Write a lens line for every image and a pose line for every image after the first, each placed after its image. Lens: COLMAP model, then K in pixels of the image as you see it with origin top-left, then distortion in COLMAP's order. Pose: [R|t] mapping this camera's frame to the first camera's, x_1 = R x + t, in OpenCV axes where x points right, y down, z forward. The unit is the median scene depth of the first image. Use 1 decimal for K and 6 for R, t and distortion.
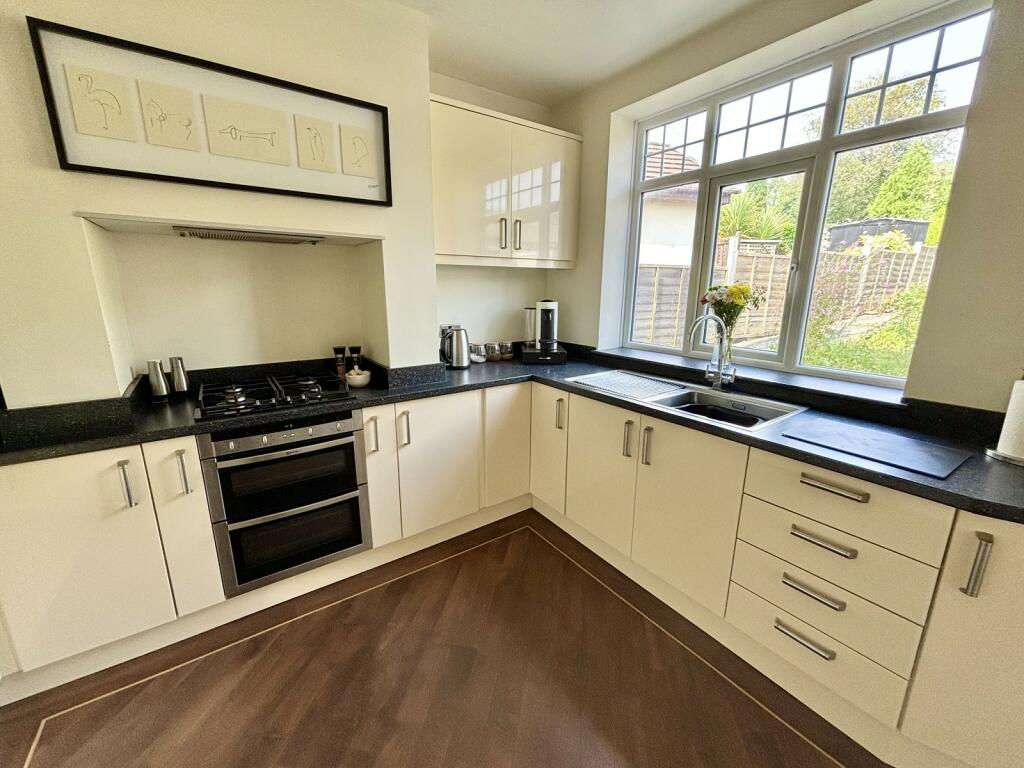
lens RADIAL K [[416.8, 0, 516.9], [0, 416.8, 382.1], [0, 0, 1]] dist [0.003573, -0.001602]
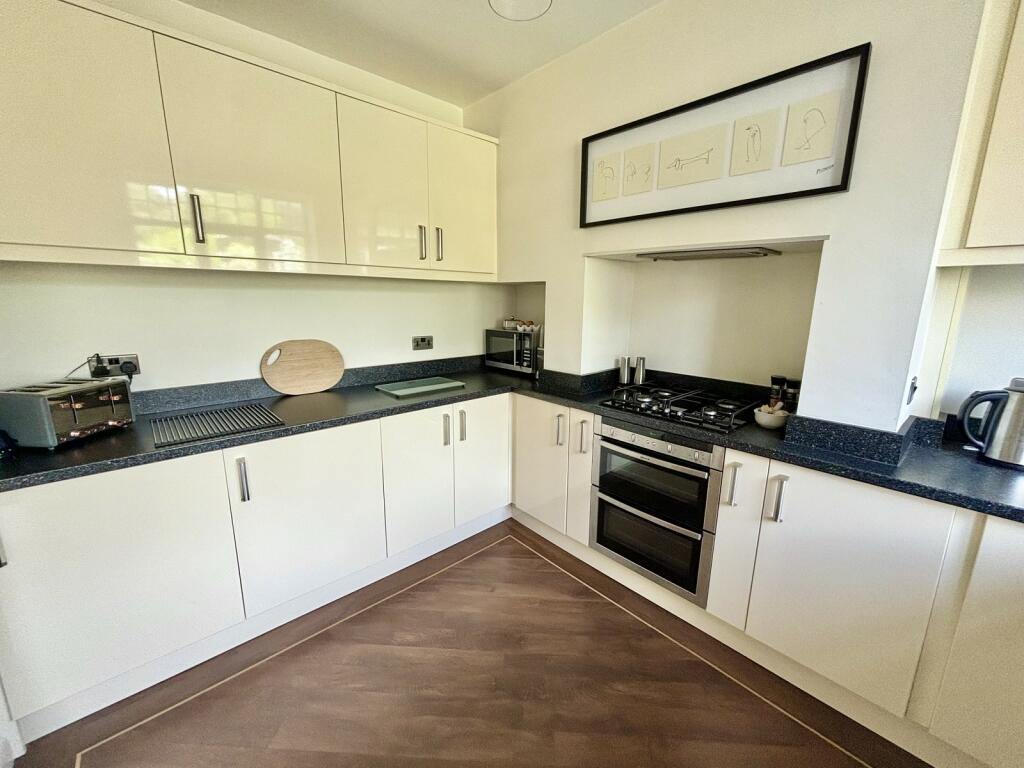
lens RADIAL K [[416.8, 0, 508.2], [0, 416.8, 382.4], [0, 0, 1]] dist [0.003573, -0.001602]
pose [[0.109490, 0.195620, -0.974549, 0.362328], [-0.233266, 0.958119, 0.166115, -0.096232], [0.966229, 0.209141, 0.150536, 0.407525]]
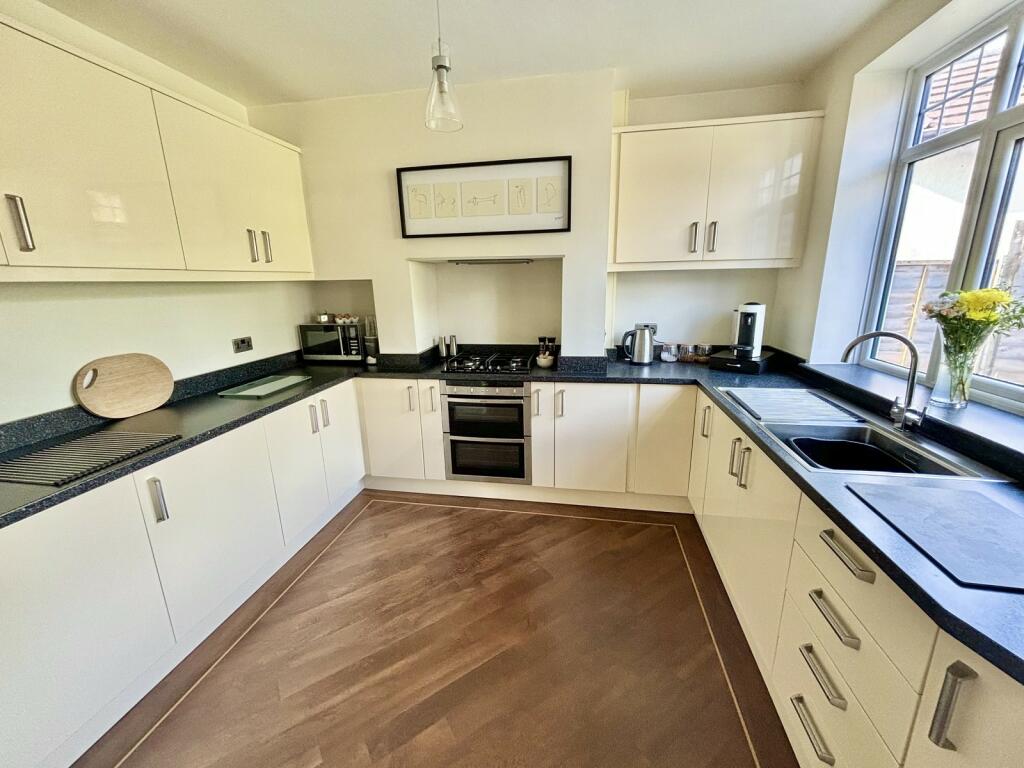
lens RADIAL K [[416.8, 0, 512.2], [0, 416.8, 382.8], [0, 0, 1]] dist [0.003573, -0.001602]
pose [[0.697845, 0.151860, -0.699965, 0.535129], [-0.138081, 0.987457, 0.076569, -0.029382], [0.702813, 0.043218, 0.710061, -0.025203]]
